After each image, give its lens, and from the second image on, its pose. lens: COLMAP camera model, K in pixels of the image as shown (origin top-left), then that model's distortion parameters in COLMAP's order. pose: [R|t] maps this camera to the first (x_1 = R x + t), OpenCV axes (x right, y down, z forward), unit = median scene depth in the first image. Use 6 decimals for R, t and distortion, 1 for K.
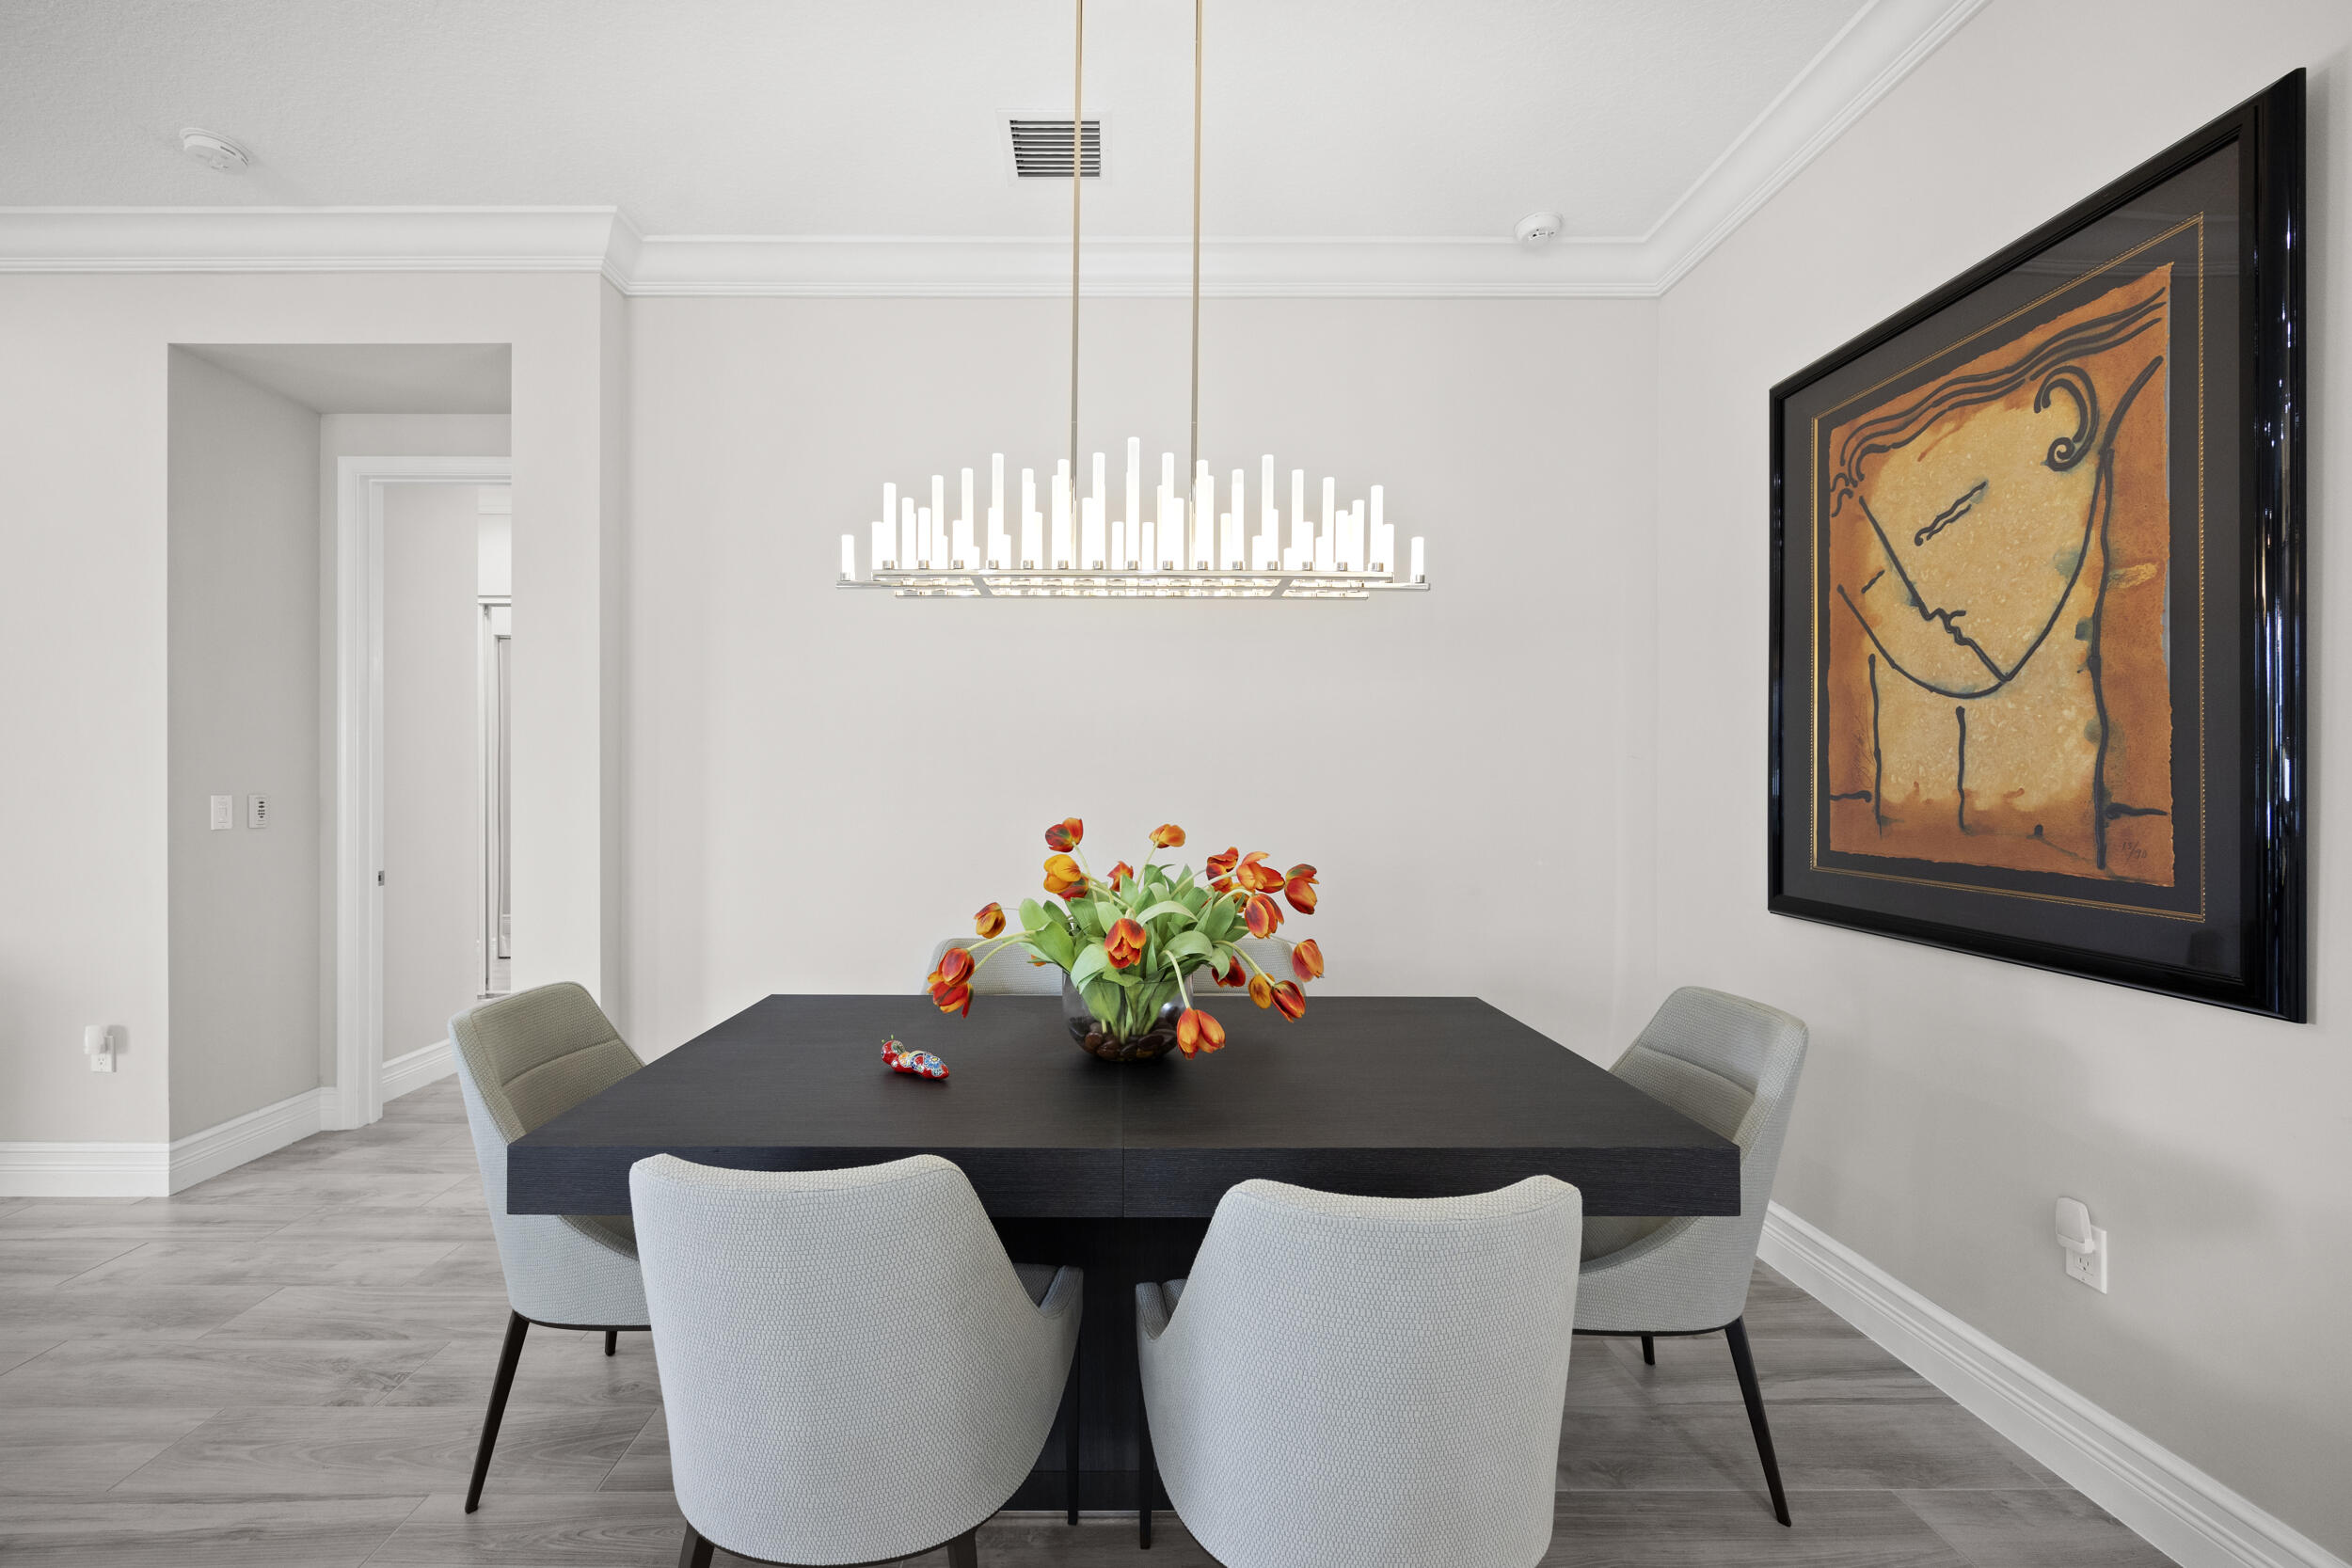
lens RADIAL K [[901.6, 0, 1122.9], [0, 901.6, 781.7], [0, 0, 1]] dist [0.003395, -0.000972]
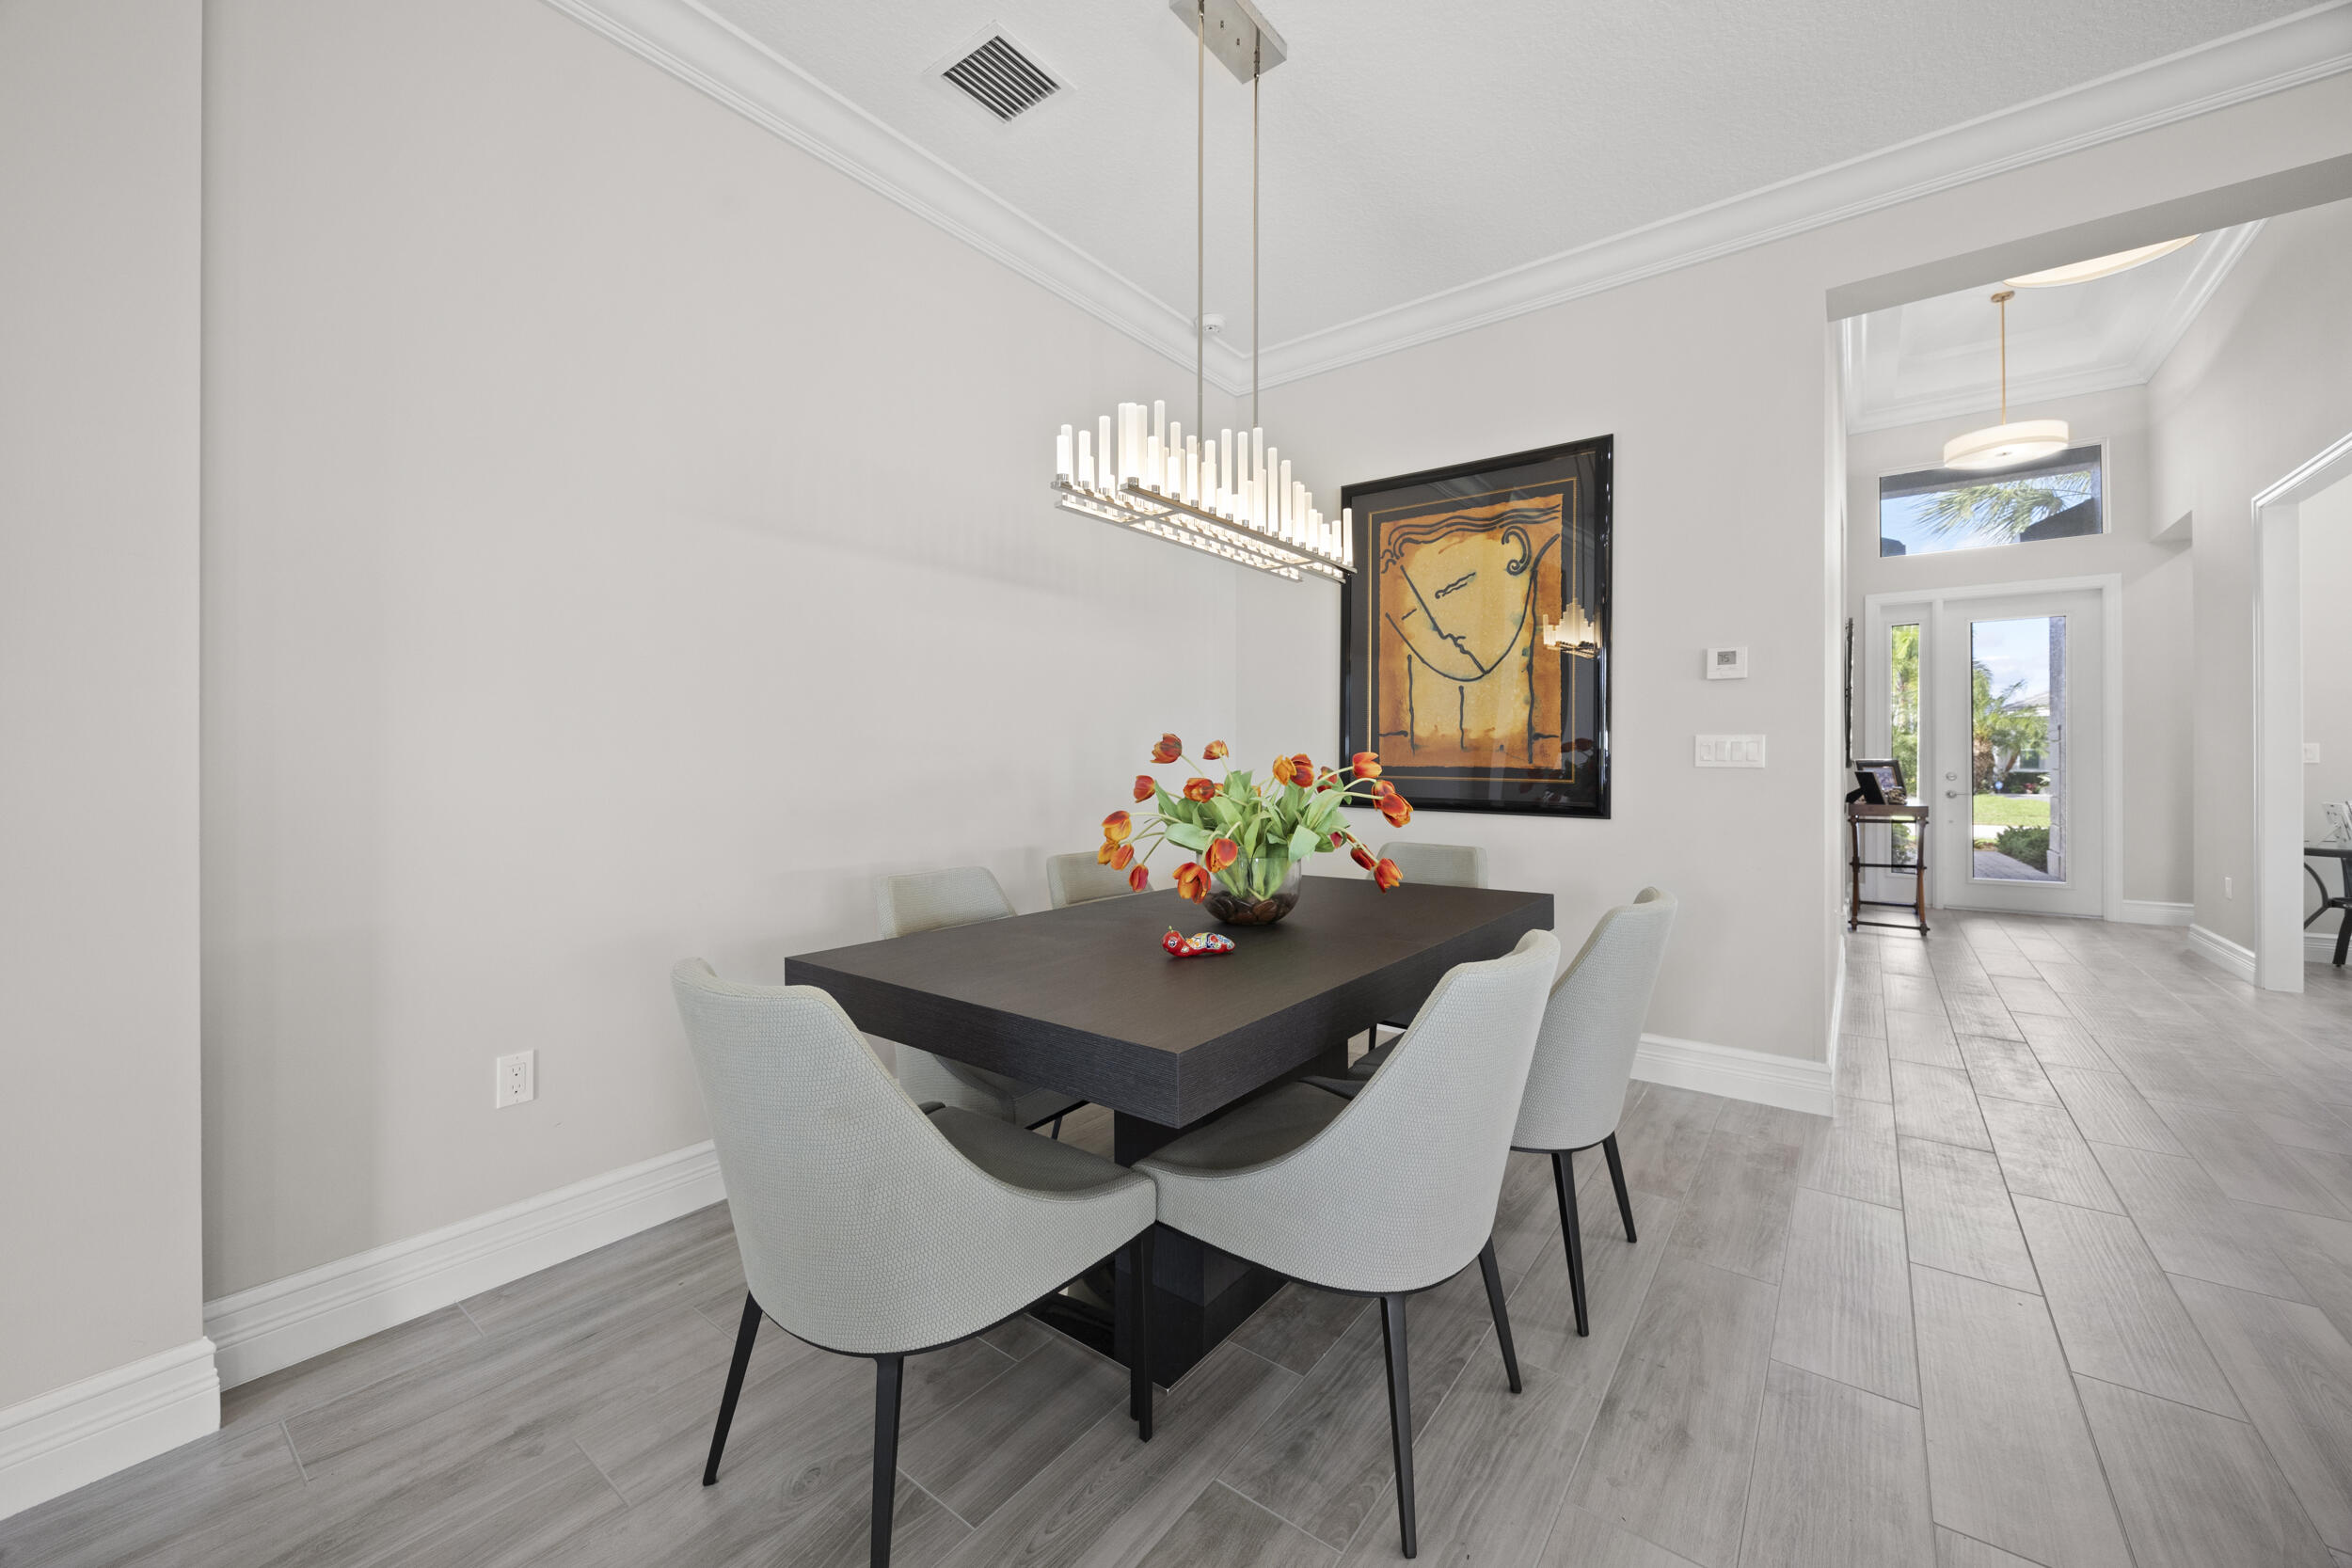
lens RADIAL K [[901.6, 0, 1168.4], [0, 901.6, 760.7], [0, 0, 1]] dist [0.003395, -0.000972]
pose [[0.609848, 0.000431, 0.792518, -1.018159], [-0.003263, 0.999993, 0.001968, 0.078102], [-0.792512, -0.003786, 0.609845, 0.328117]]
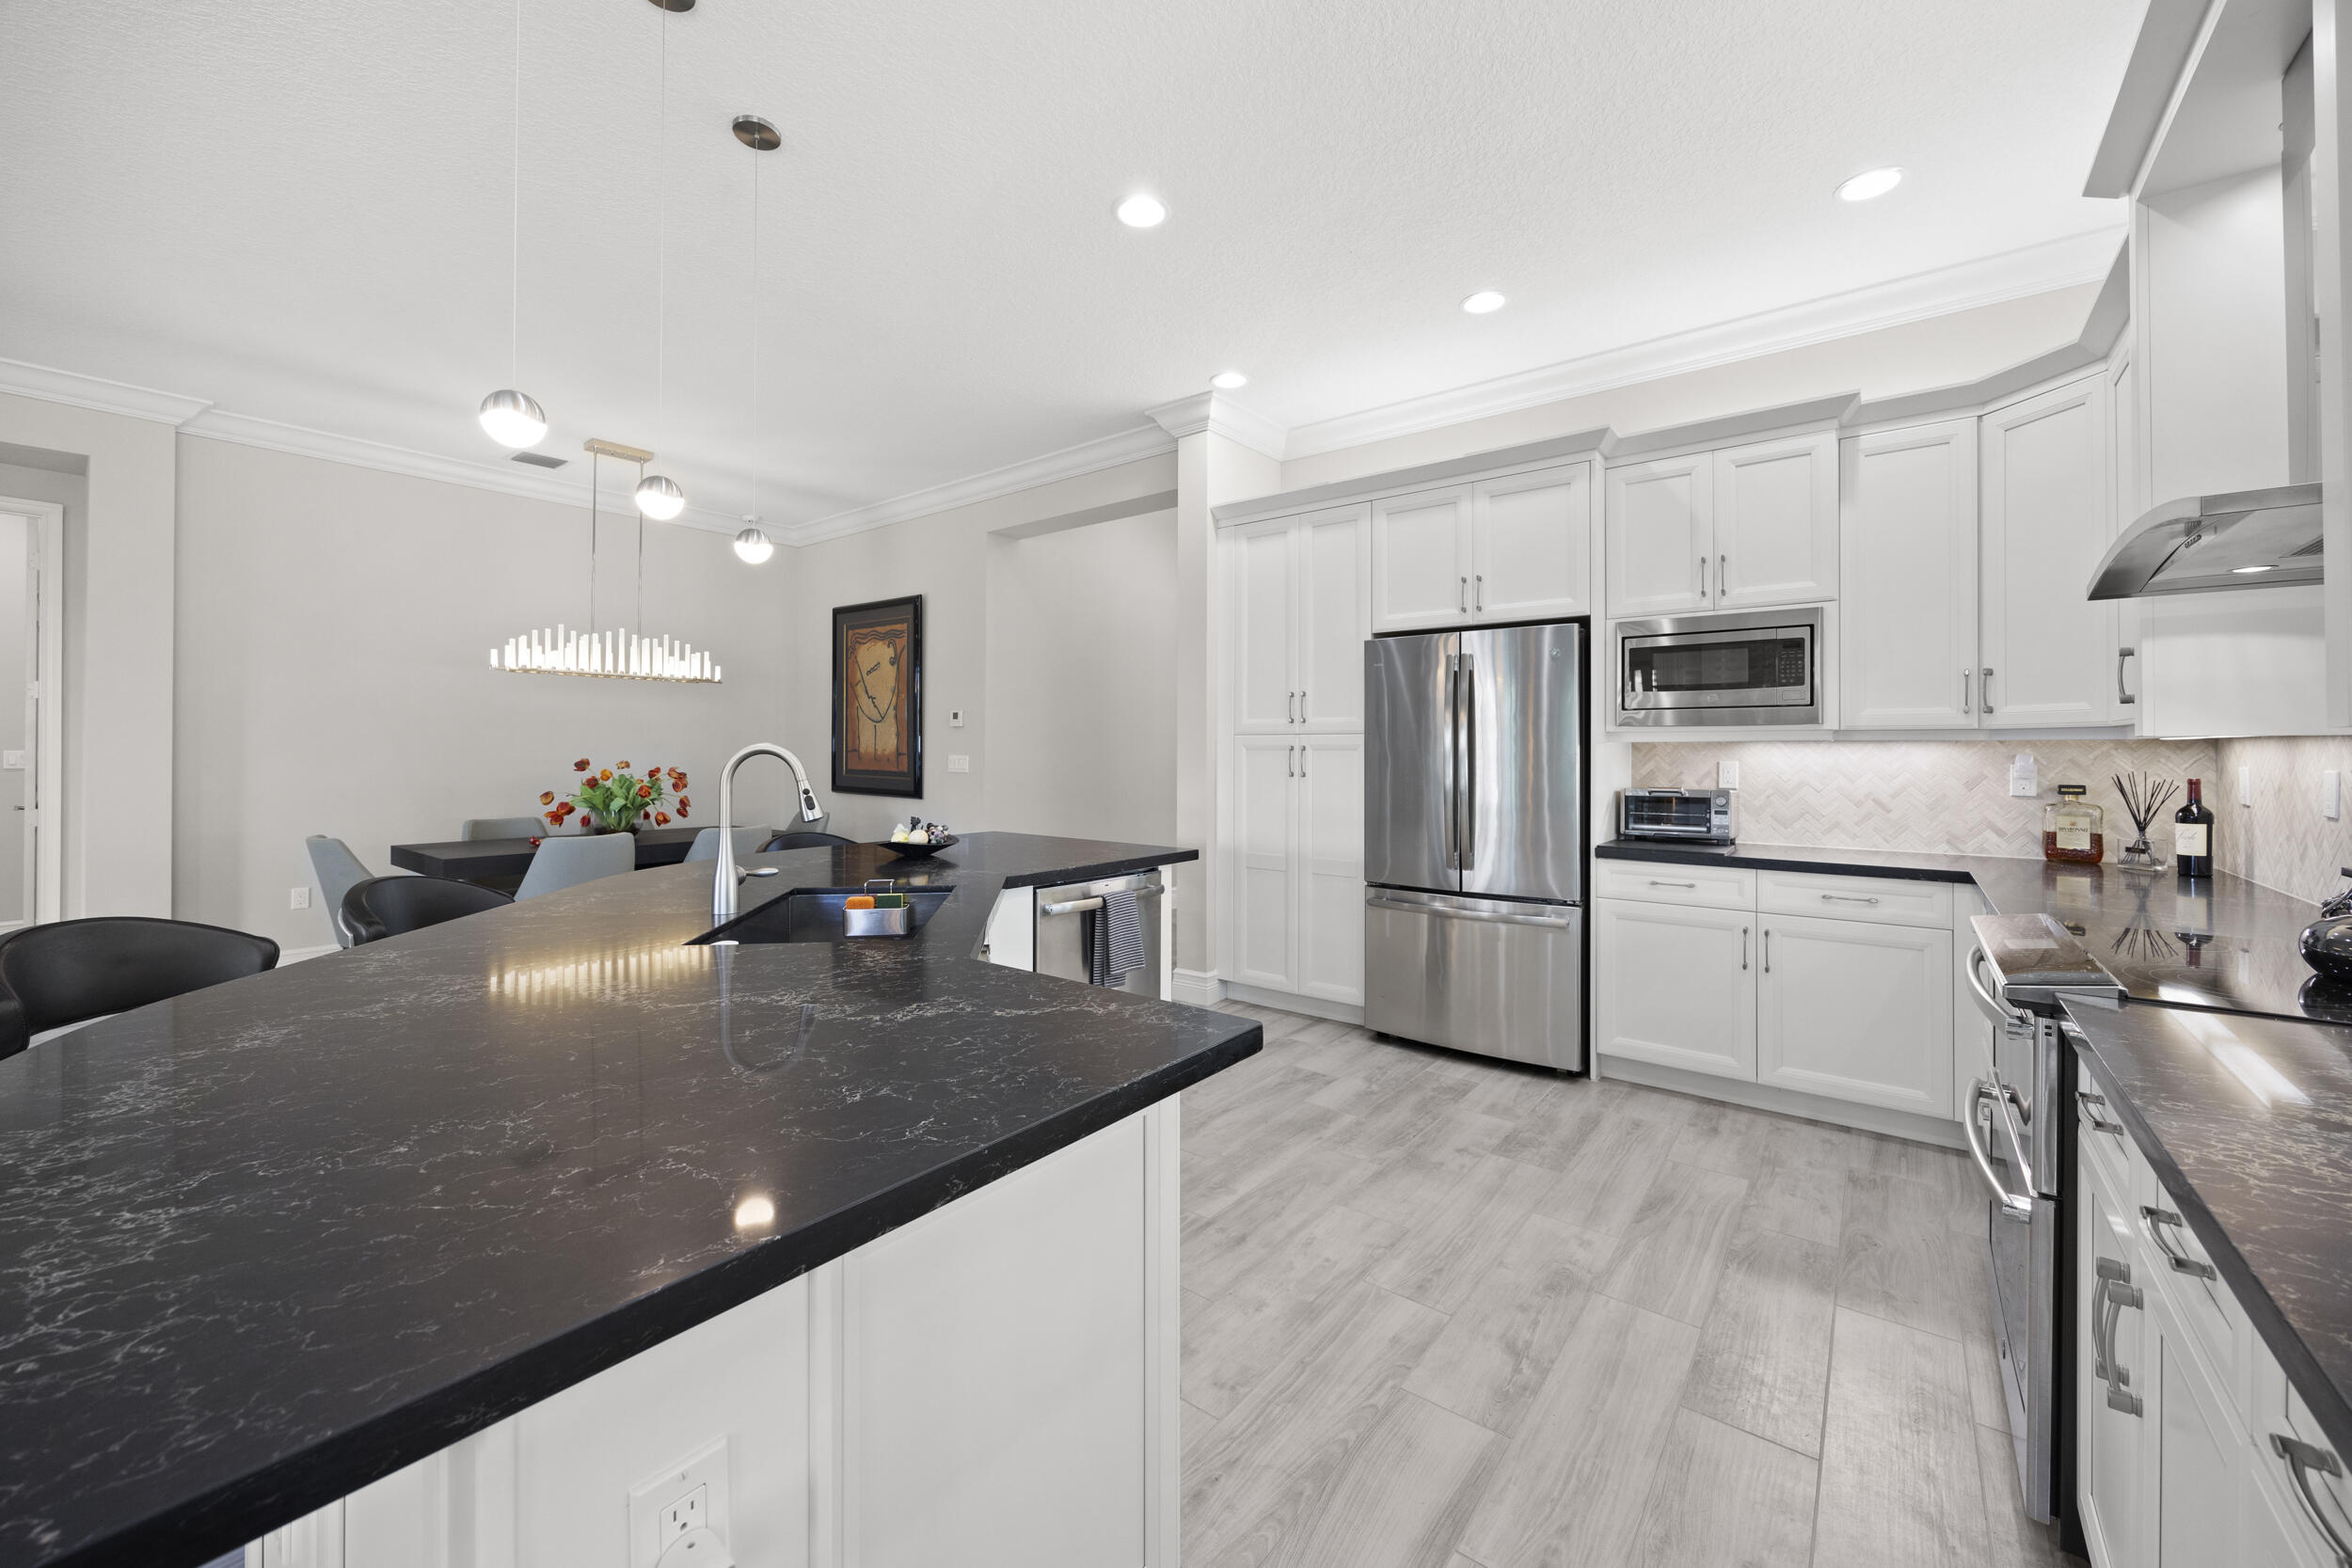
lens RADIAL K [[901.6, 0, 1178.8], [0, 901.6, 764.9], [0, 0, 1]] dist [0.003395, -0.000972]
pose [[0.618752, -0.010607, 0.785515, -1.118428], [-0.008838, 0.999752, 0.020462, -0.010808], [-0.785537, -0.019604, 0.618504, -2.141400]]
